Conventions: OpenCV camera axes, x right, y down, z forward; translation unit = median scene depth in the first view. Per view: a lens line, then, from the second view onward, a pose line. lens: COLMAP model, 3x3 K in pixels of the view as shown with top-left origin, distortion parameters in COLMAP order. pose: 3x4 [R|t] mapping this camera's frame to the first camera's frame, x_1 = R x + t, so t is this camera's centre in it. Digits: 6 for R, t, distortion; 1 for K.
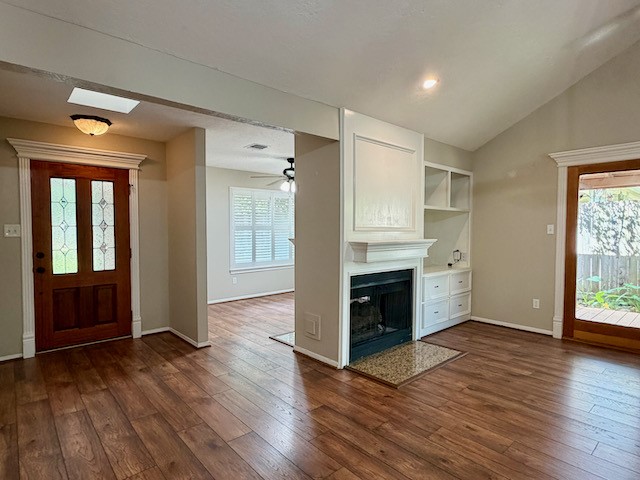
lens RADIAL K [[353.7, 0, 316.9], [0, 353.7, 239.2], [0, 0, 1]] dist [-0.006817, 0.004828]
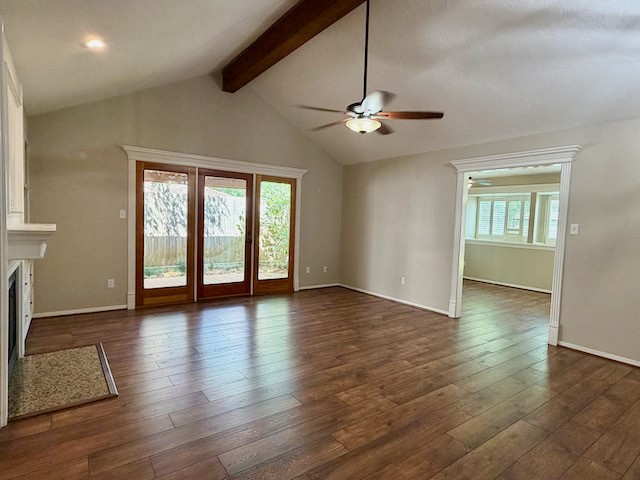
lens RADIAL K [[353.7, 0, 319.2], [0, 353.7, 240.9], [0, 0, 1]] dist [-0.006817, 0.004828]
pose [[0.092683, -0.056496, 0.994092, -0.412761], [-0.000752, 0.998385, 0.056810, -0.008327], [-0.995695, -0.006013, 0.092490, 0.300953]]
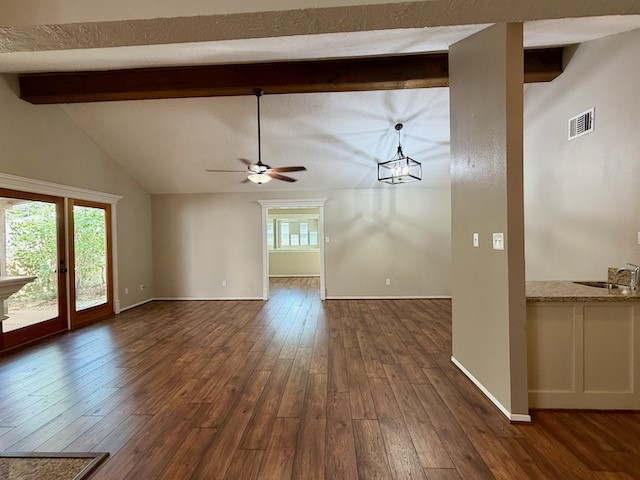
lens RADIAL K [[265.3, 0, 320.9], [0, 265.3, 240.3], [0, 0, 1]] dist [0.001404, 0.000103]
pose [[-0.722604, 0.002619, 0.691258, -0.371973], [0.038391, 0.998601, 0.036349, -0.037302], [-0.690196, 0.052804, -0.721694, 0.770959]]
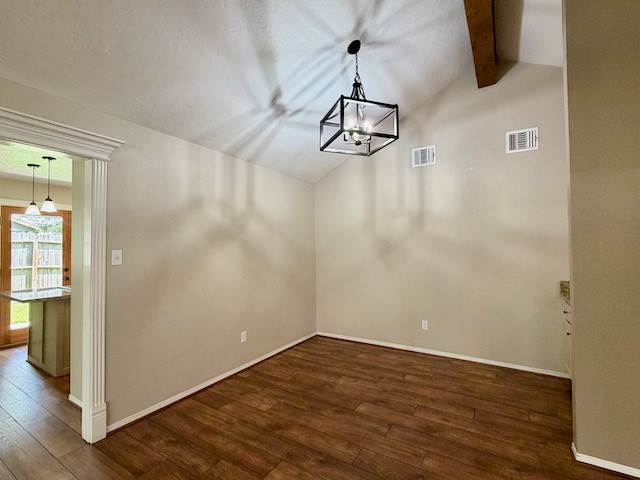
lens RADIAL K [[295.5, 0, 319.3], [0, 295.5, 240.9], [0, 0, 1]] dist [-0.003035, -0.000176]
pose [[-0.956968, -0.003377, -0.290175, 0.392367], [-0.004932, 0.999977, 0.004626, -0.023046], [0.290153, 0.005858, -0.956962, 0.356875]]
